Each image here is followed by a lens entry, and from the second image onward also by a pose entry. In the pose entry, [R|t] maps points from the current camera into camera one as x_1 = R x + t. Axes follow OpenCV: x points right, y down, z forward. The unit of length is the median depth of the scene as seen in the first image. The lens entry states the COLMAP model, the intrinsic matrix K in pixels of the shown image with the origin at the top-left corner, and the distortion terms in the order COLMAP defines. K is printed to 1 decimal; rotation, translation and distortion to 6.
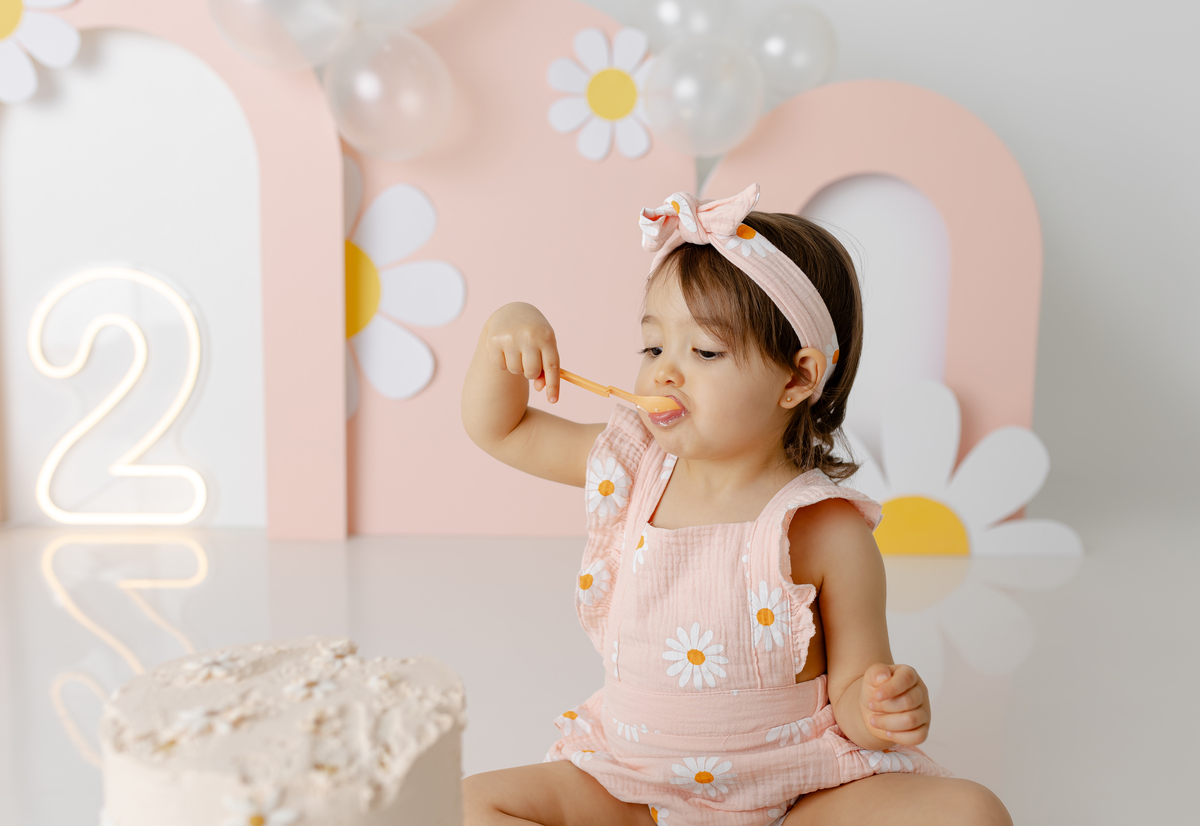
lens RADIAL K [[1237.1, 0, 605.5], [0, 1237.1, 417.2], [0, 0, 1]] dist [0.030878, 0.000000]
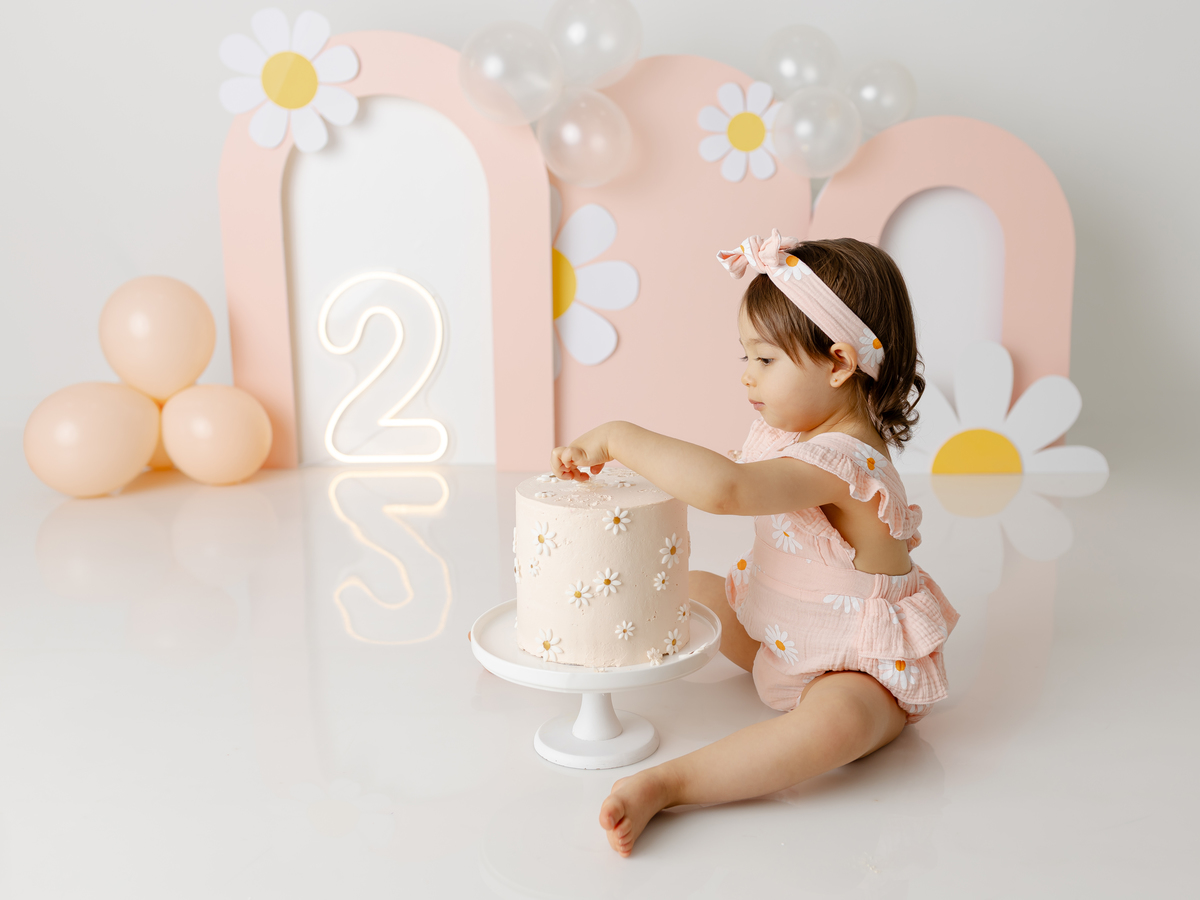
lens RADIAL K [[1302.8, 0, 658.2], [0, 1302.8, 454.0], [0, 0, 1]] dist [0.027938, 0.000000]
pose [[0.999430, -0.019186, -0.027760, -0.057272], [0.019881, 0.999490, 0.024994, 0.048117], [0.027266, -0.025531, 0.999302, -0.410242]]
